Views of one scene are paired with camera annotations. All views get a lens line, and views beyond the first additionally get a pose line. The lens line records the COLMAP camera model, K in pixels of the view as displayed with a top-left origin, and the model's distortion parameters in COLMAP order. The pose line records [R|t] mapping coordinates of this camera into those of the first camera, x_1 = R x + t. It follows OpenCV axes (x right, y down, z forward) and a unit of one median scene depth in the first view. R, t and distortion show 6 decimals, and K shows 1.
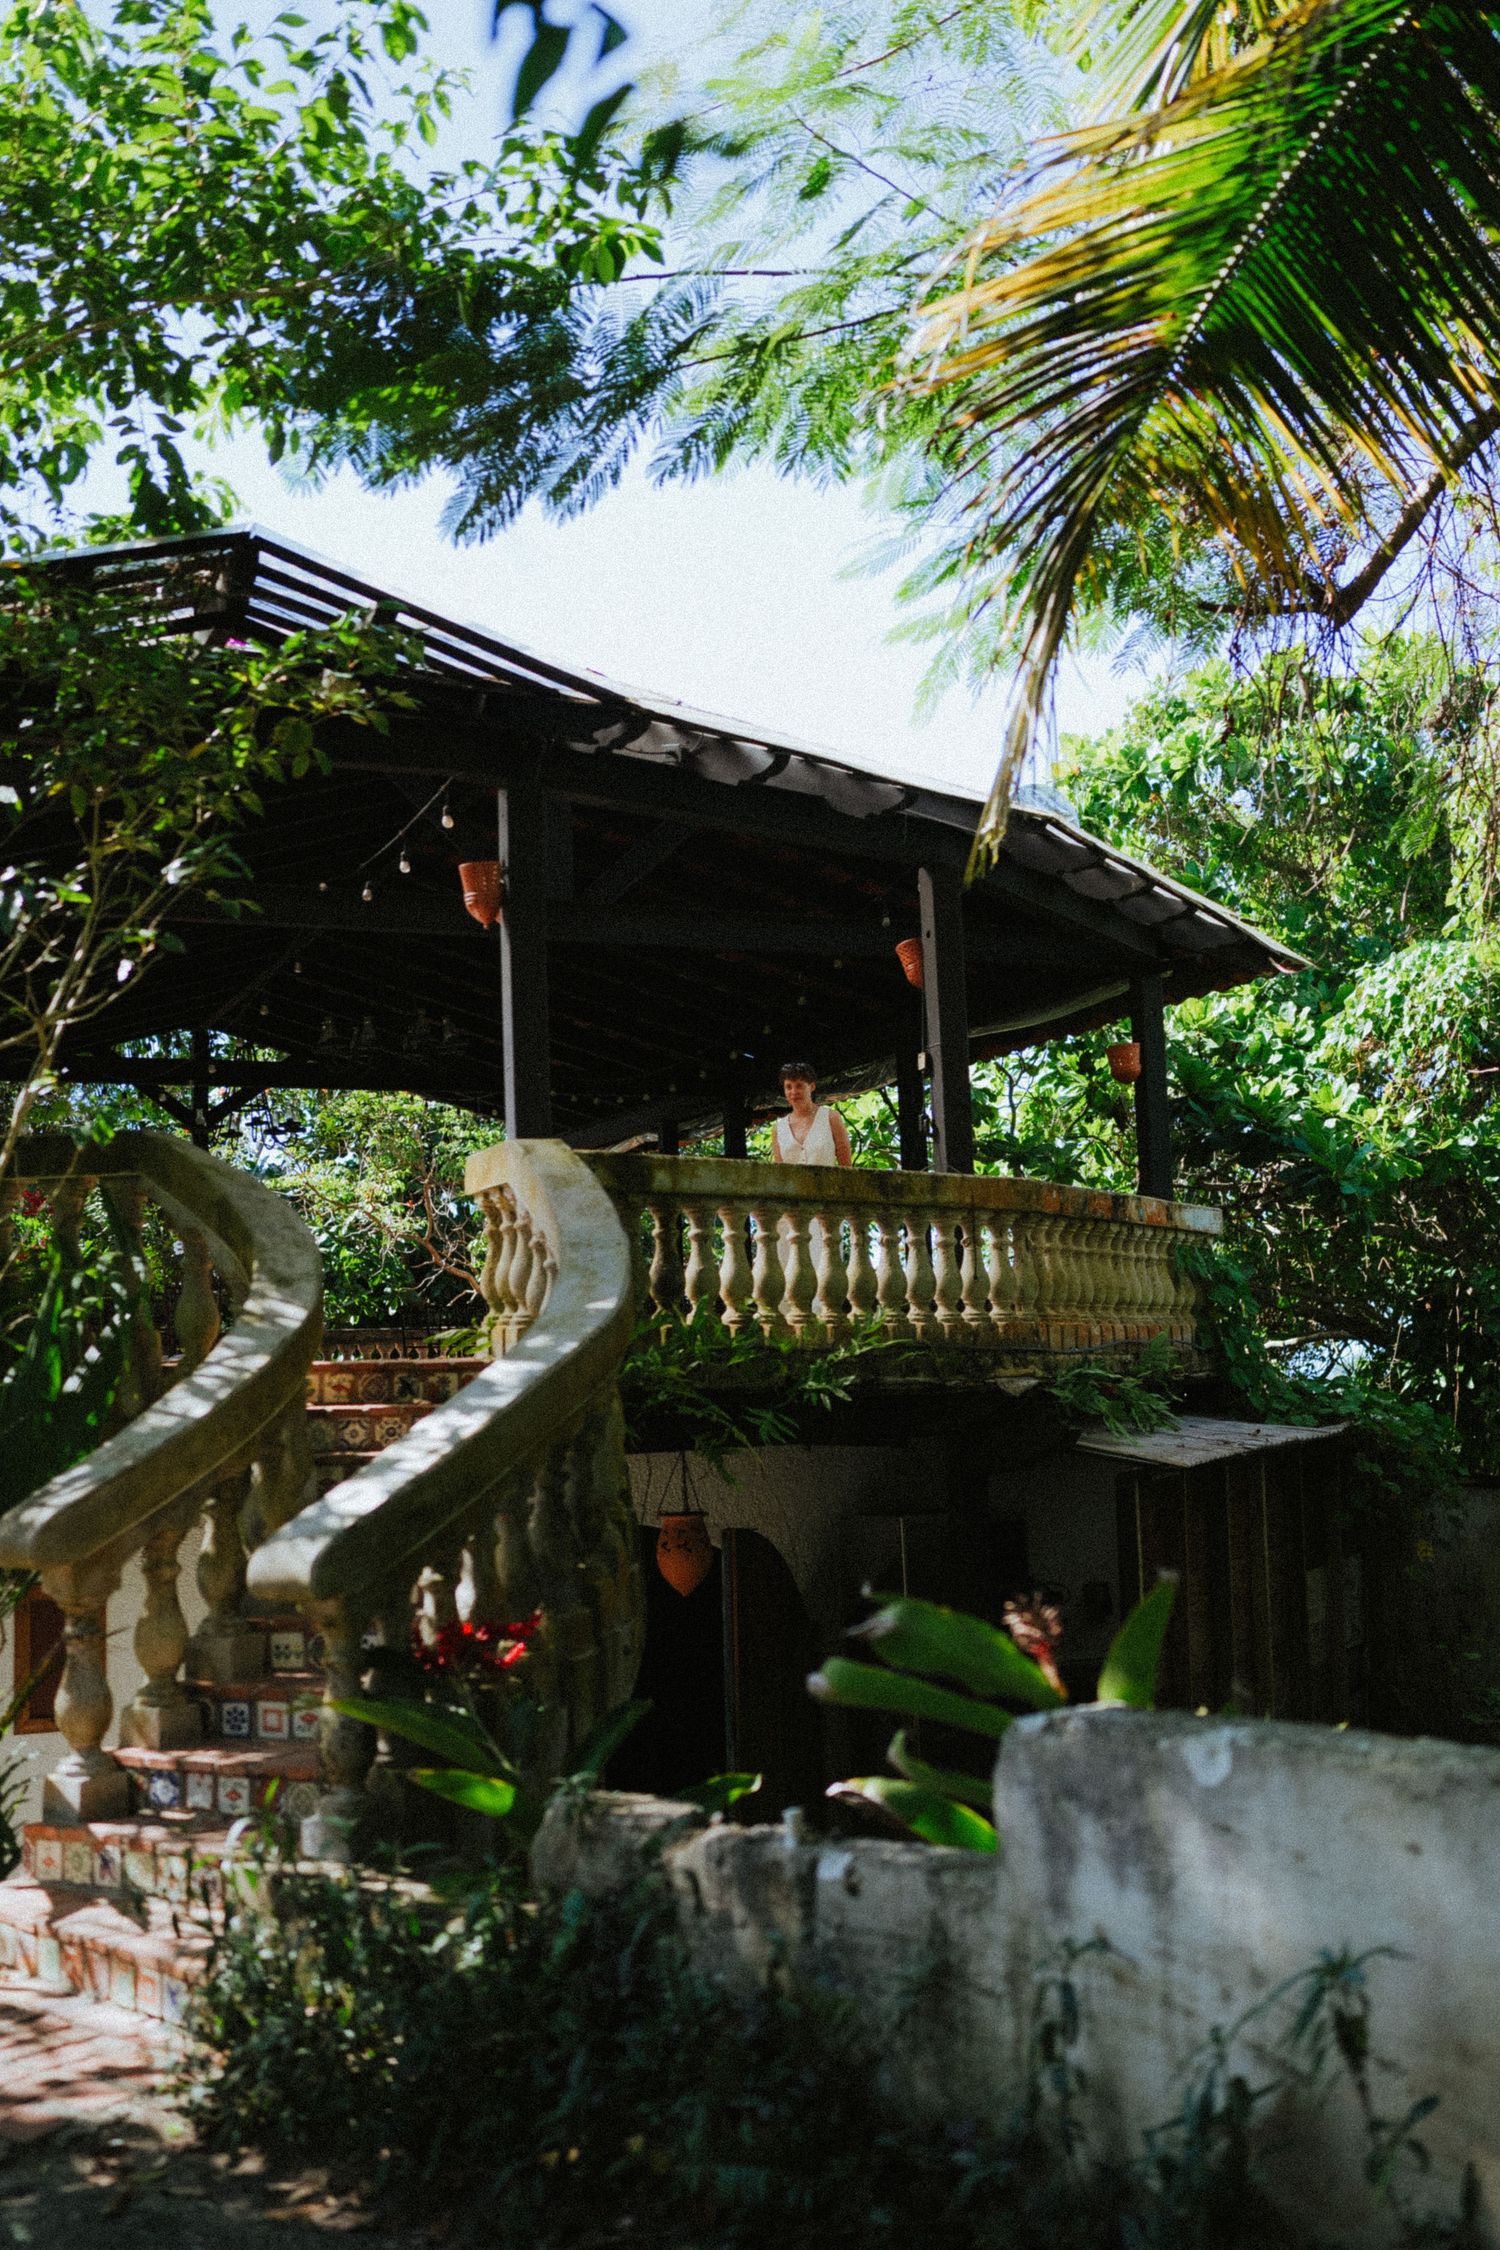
lens RADIAL K [[2264.7, 0, 749.7], [0, 2264.7, 1124.1], [0, 0, 1]] dist [0.003438, 0.011576]
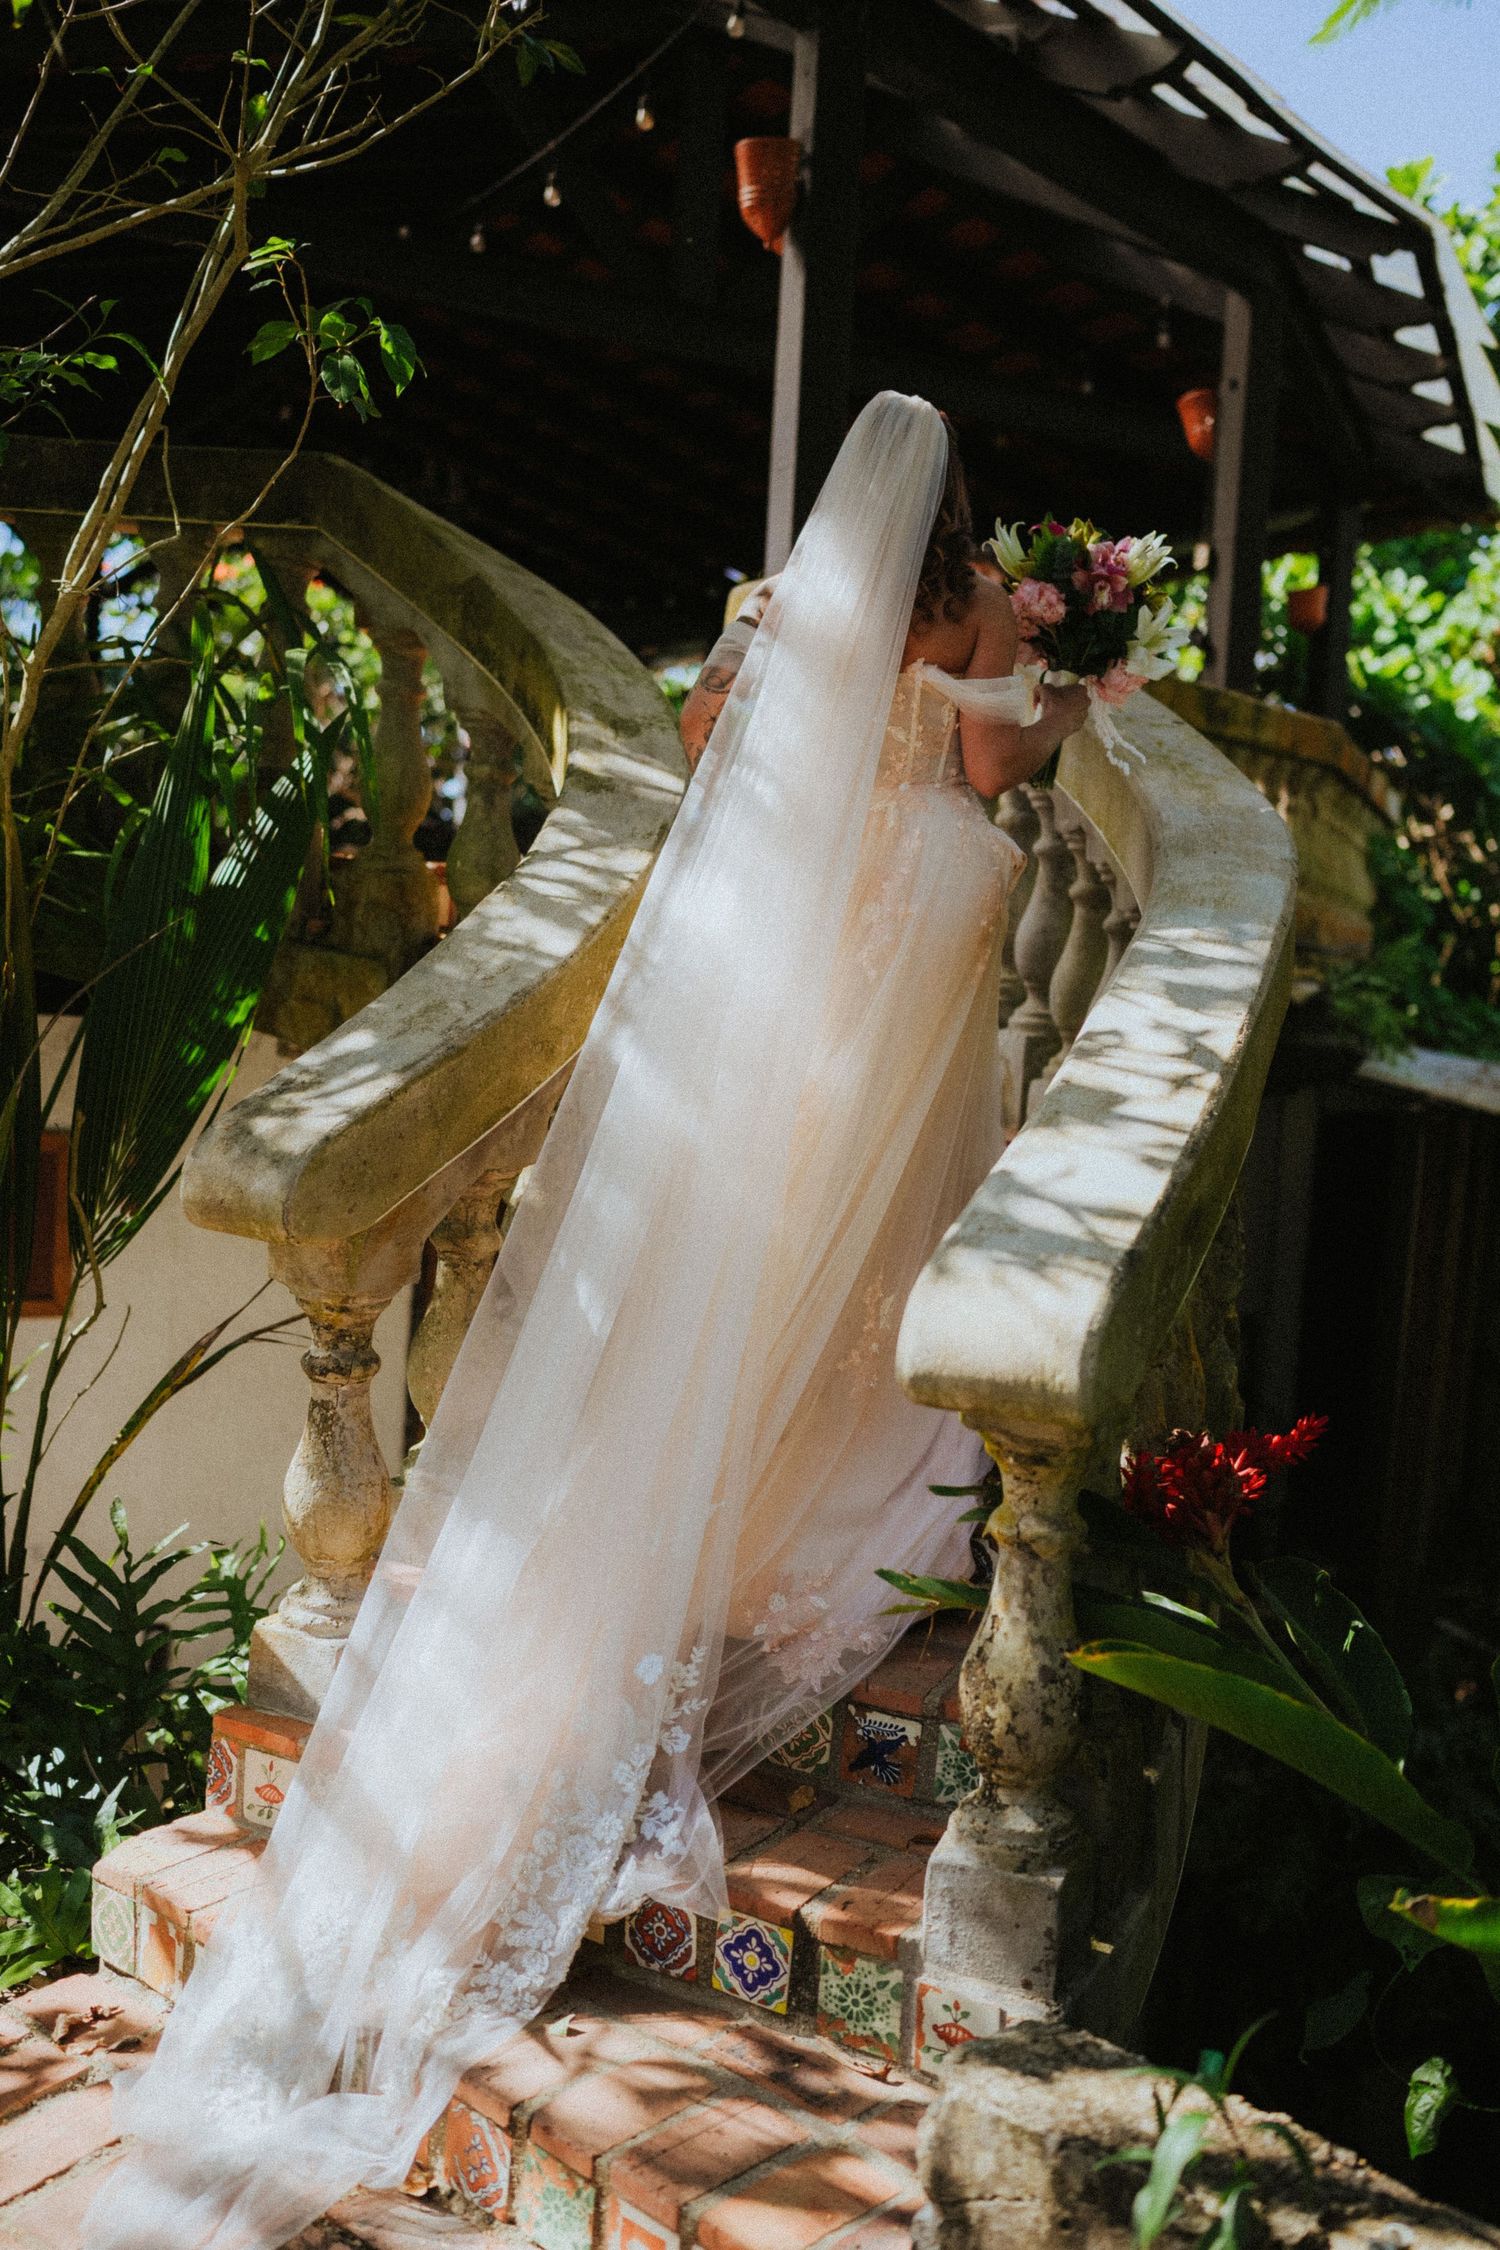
lens RADIAL K [[2264.7, 0, 749.7], [0, 2264.7, 1124.1], [0, 0, 1]] dist [0.003438, 0.011576]
pose [[0.994405, 0.088593, 0.057534, -0.137992], [-0.098018, 0.976912, 0.189833, 0.039240], [-0.039387, -0.194410, 0.980129, 0.296406]]
